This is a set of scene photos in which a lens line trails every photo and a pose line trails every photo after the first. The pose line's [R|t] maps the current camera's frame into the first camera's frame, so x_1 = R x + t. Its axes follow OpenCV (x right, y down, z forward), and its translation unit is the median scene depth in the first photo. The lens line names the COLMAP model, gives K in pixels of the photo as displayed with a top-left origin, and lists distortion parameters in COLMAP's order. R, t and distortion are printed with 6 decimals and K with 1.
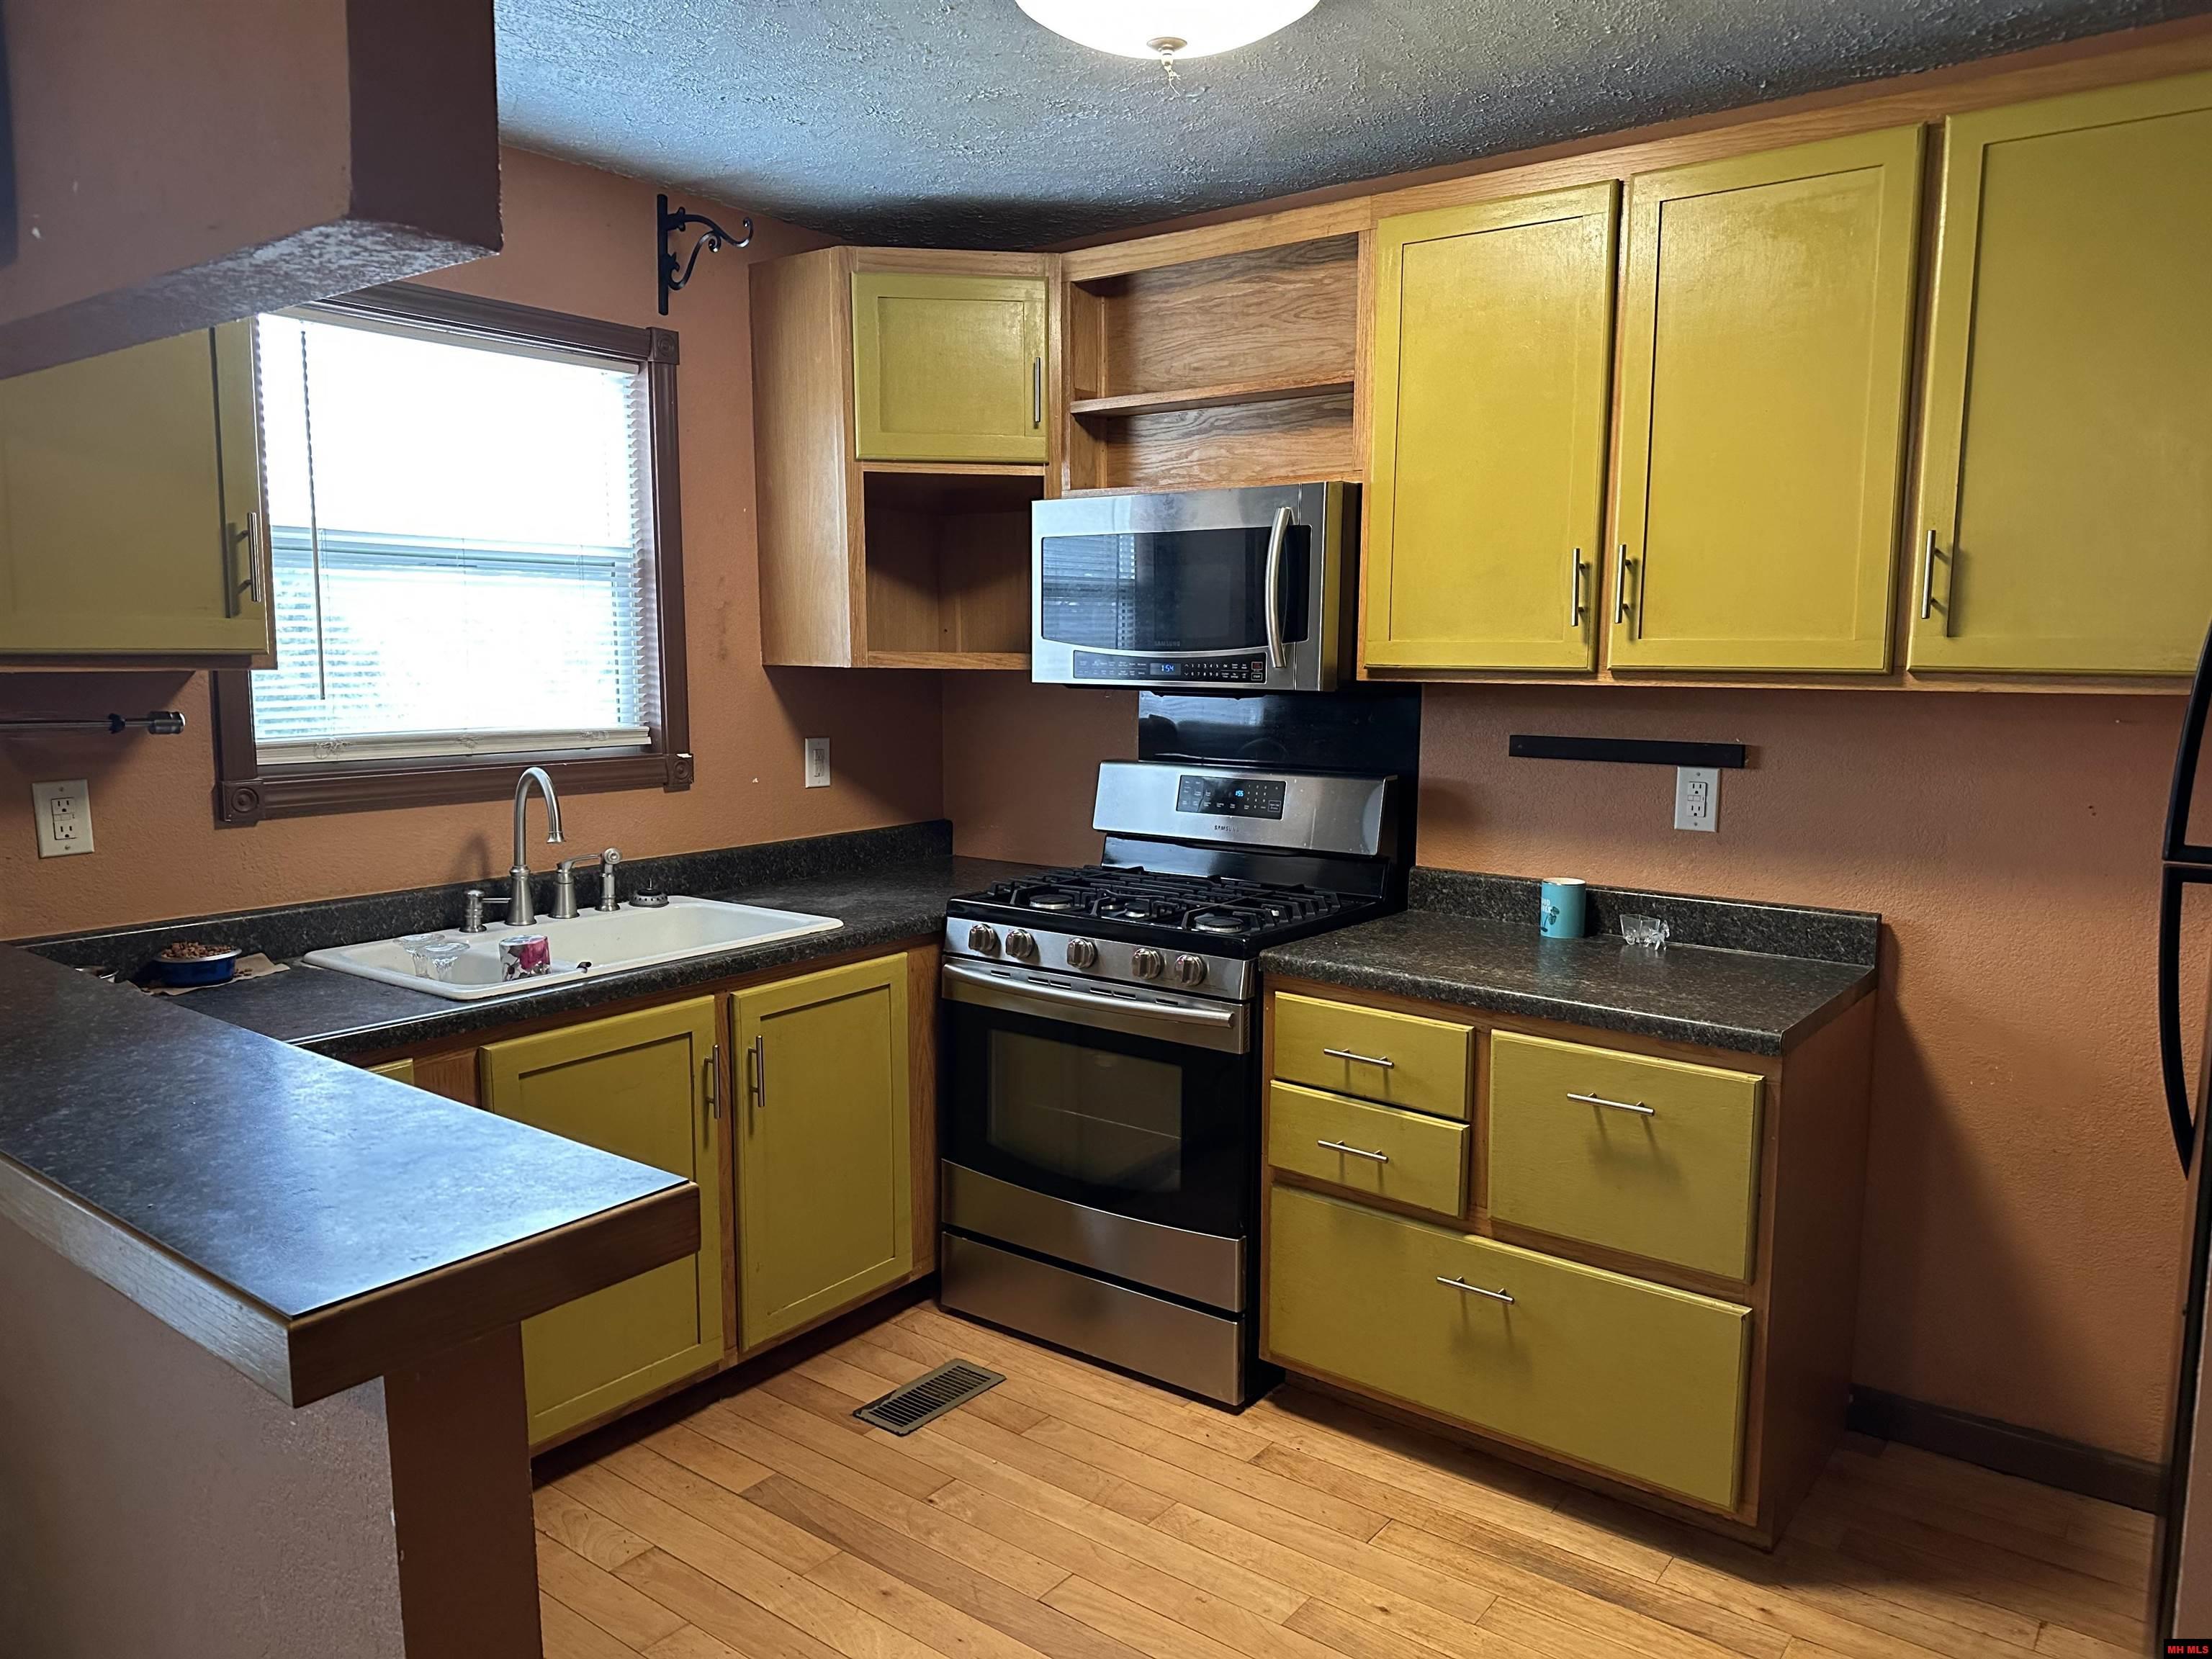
lens RADIAL K [[1529.7, 0, 1106.0], [0, 1529.7, 829.5], [0, 0, 1]] dist [0.162921, -0.292702]
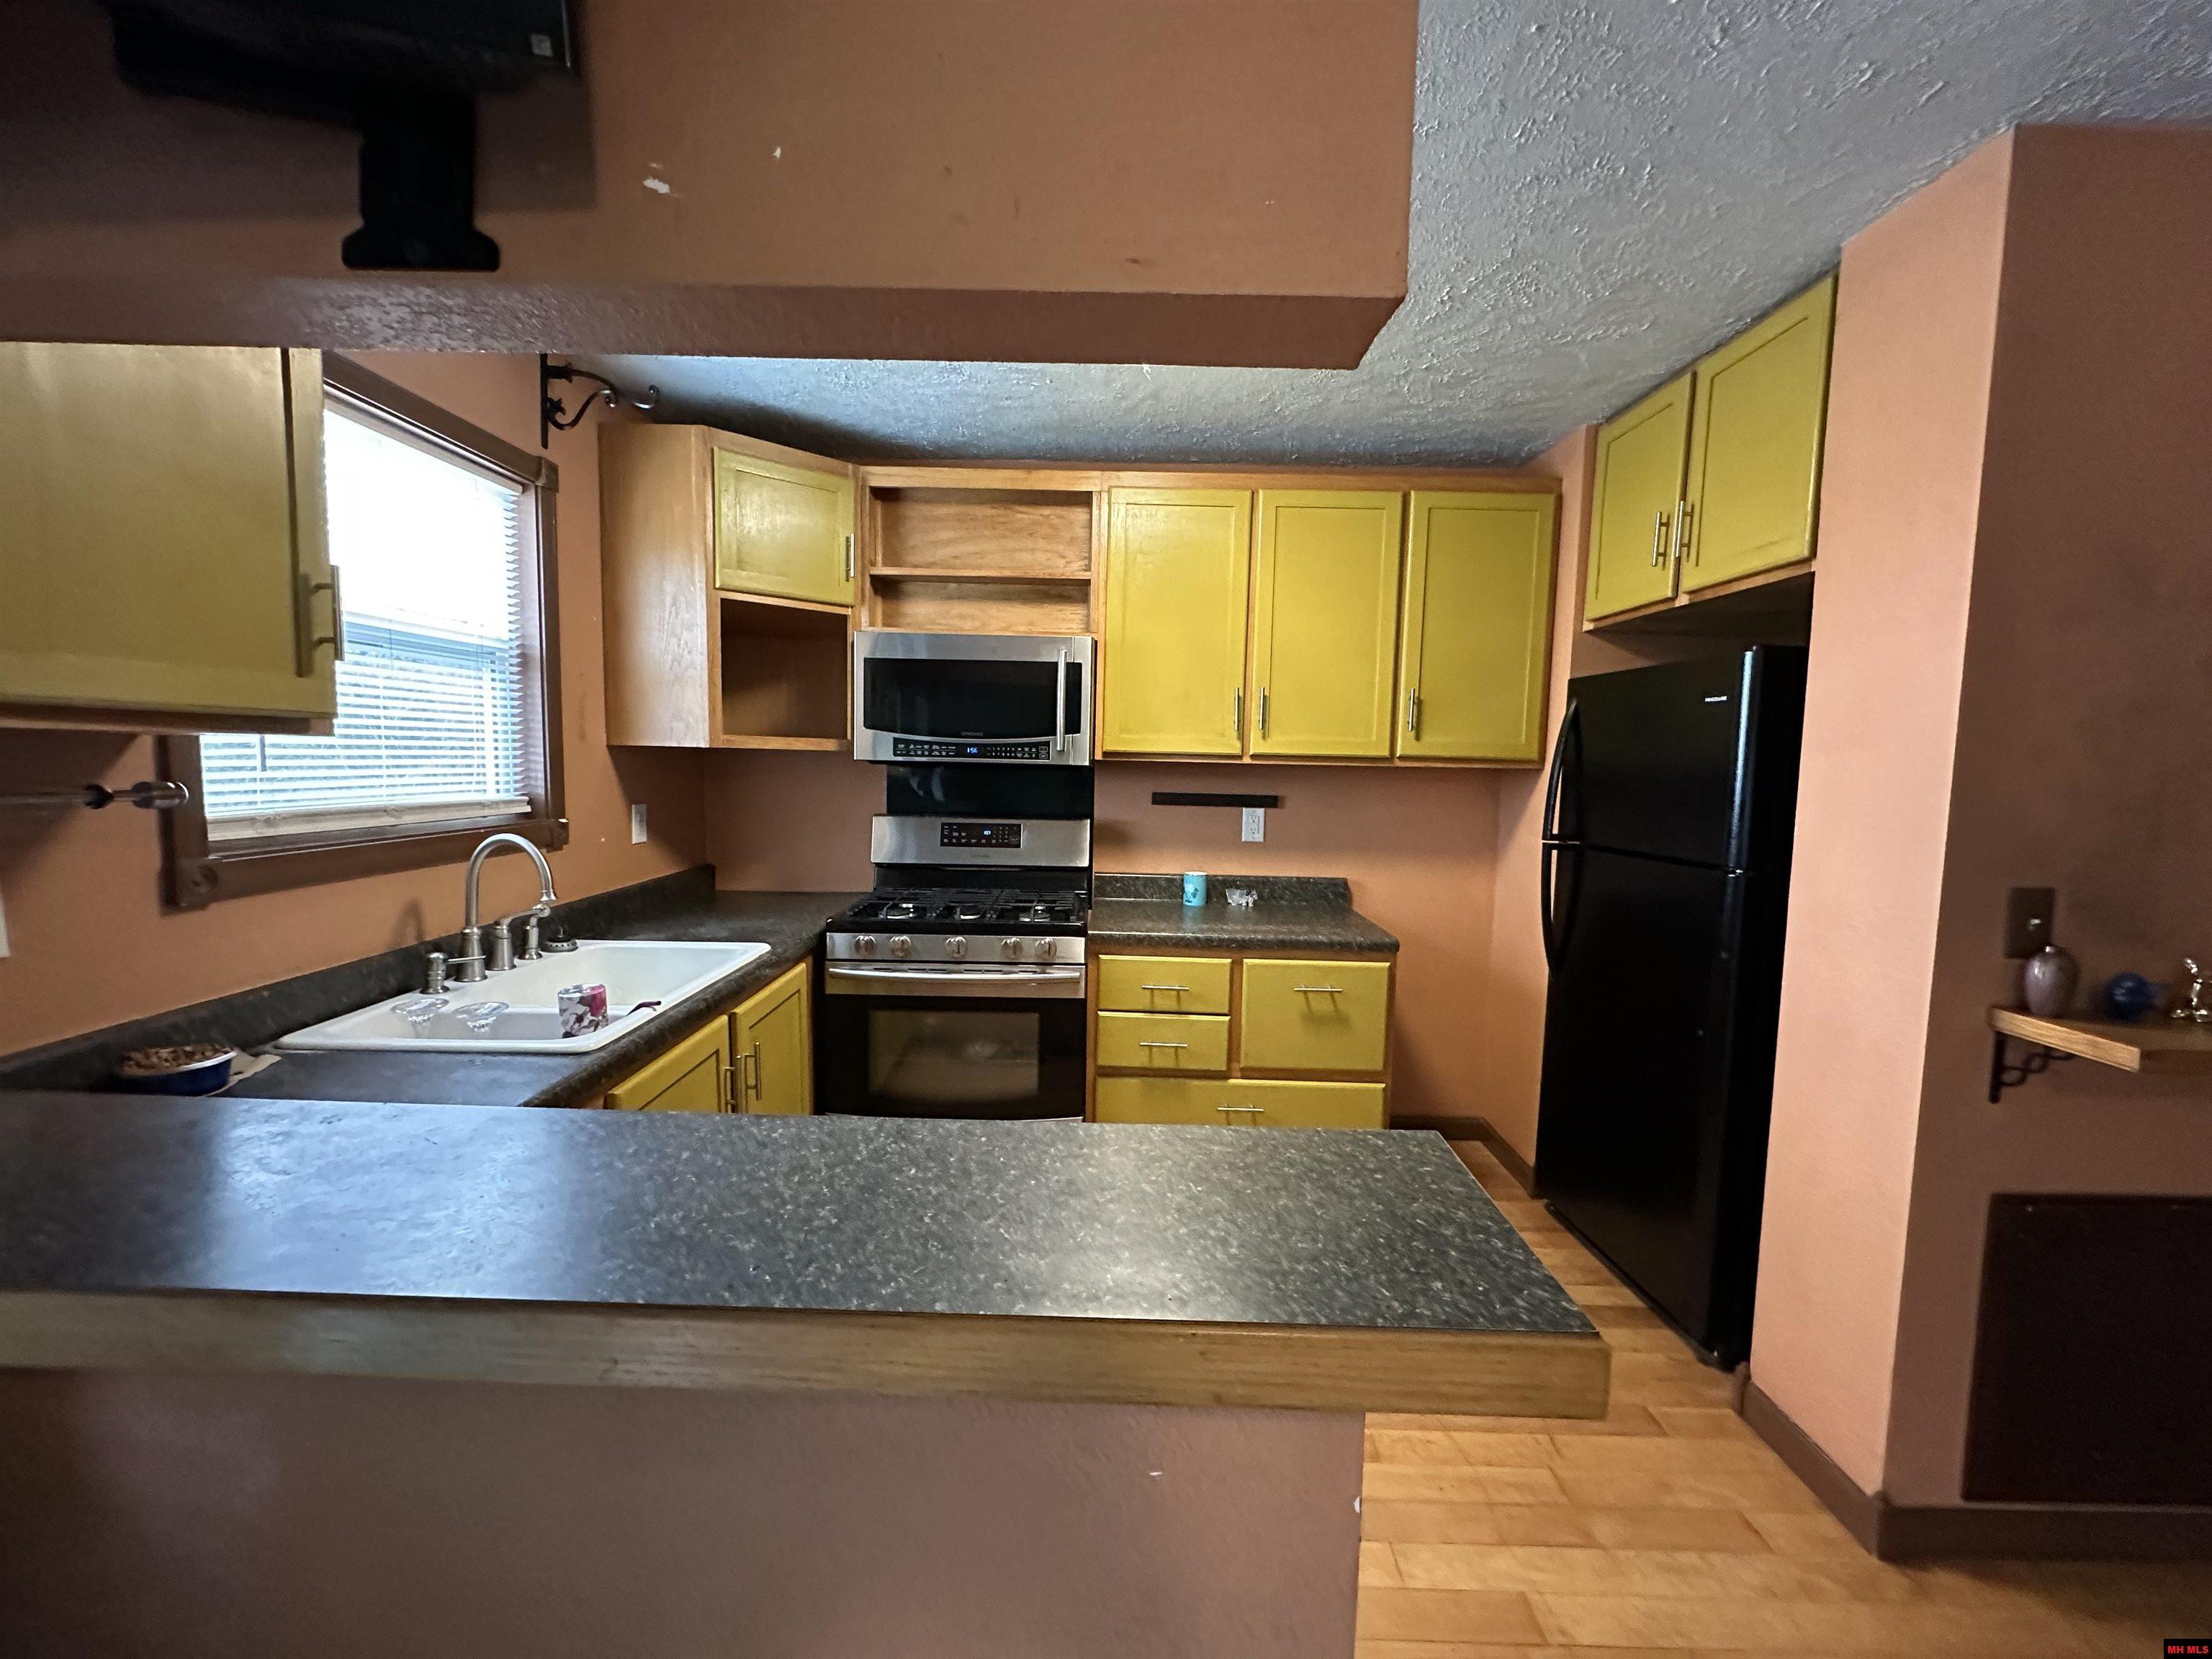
lens RADIAL K [[882.3, 0, 1106.0], [0, 882.3, 829.5], [0, 0, 1]] dist [0.001251, 0.000250]
pose [[0.798706, -0.038579, 0.600484, -0.401160], [0.056035, 0.998375, -0.010390, -0.012666], [-0.599107, 0.041947, 0.799569, 0.252476]]
